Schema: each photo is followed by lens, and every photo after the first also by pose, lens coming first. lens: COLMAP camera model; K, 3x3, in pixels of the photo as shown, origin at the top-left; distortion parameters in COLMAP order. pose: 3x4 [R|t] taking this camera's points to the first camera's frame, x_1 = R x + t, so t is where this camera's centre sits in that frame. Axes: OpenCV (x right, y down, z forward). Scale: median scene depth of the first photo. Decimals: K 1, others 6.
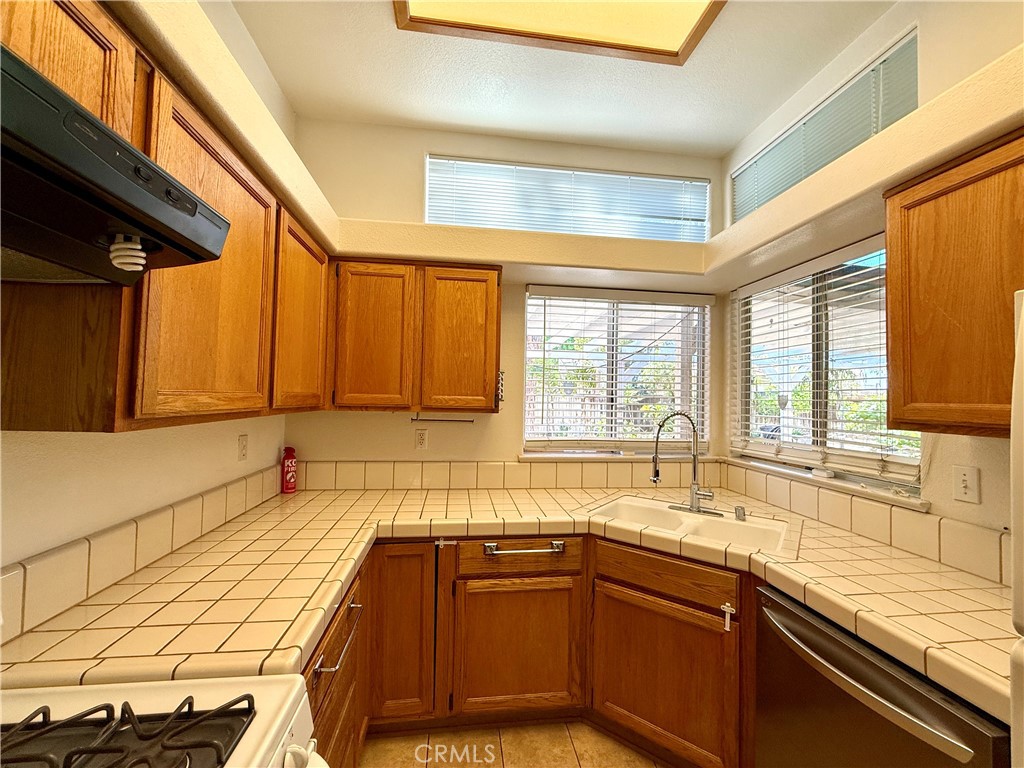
lens RADIAL K [[406.8, 0, 507.3], [0, 406.8, 382.8], [0, 0, 1]] dist [-0.002792, 0.000209]
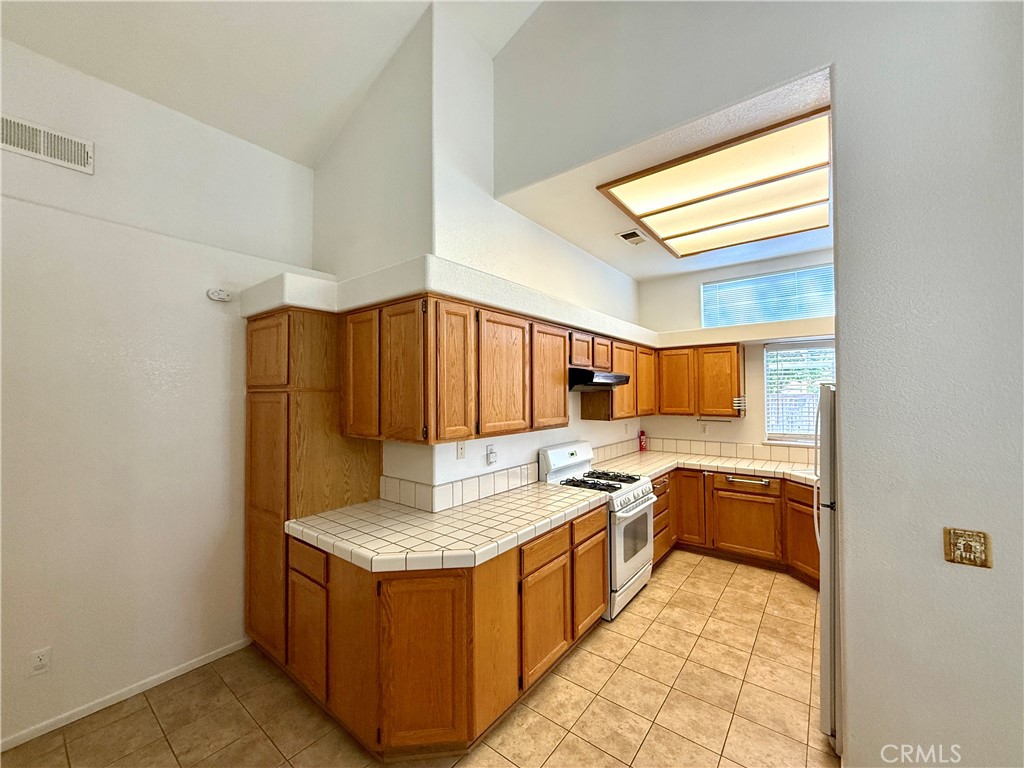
lens RADIAL K [[406.8, 0, 508.0], [0, 406.8, 386.7], [0, 0, 1]] dist [-0.002792, 0.000209]
pose [[0.699159, -0.037346, -0.713990, 0.627526], [0.045959, 0.998917, -0.007245, -0.117596], [0.713488, -0.027749, 0.700118, -1.232310]]
